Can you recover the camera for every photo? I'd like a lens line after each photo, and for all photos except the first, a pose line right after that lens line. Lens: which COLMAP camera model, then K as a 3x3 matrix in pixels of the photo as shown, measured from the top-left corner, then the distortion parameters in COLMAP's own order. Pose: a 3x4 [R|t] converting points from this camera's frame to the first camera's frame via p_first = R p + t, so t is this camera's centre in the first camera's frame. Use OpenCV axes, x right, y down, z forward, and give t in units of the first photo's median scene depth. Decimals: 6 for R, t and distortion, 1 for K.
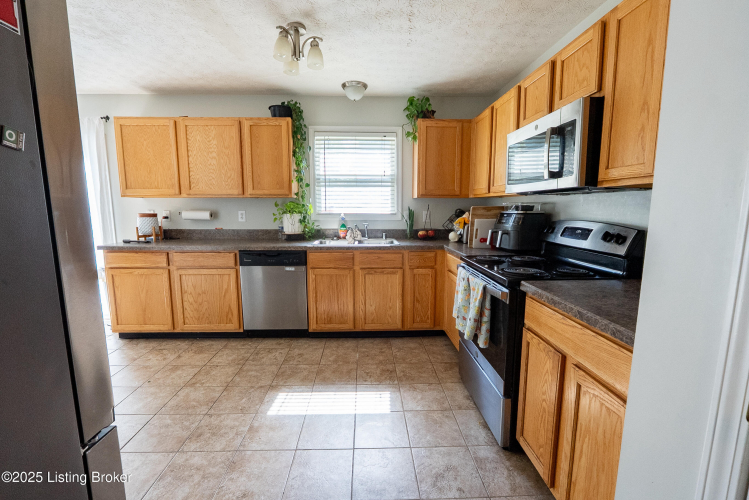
lens RADIAL K [[319.3, 0, 374.1], [0, 319.3, 247.6], [0, 0, 1]] dist [-0.003249, -0.000464]
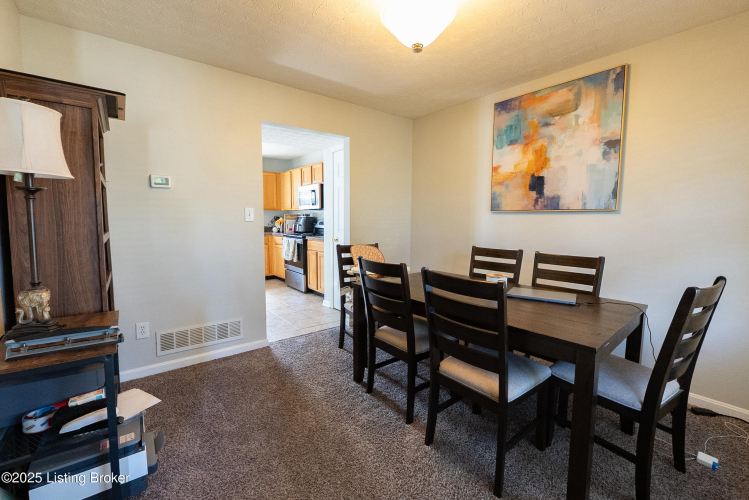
lens RADIAL K [[319.3, 0, 374.1], [0, 319.3, 247.6], [0, 0, 1]] dist [-0.003249, -0.000464]
pose [[0.808251, -0.046865, 0.586971, -0.591433], [0.069973, 0.997409, -0.016716, 0.212355], [-0.584666, 0.054583, 0.809436, -1.347492]]
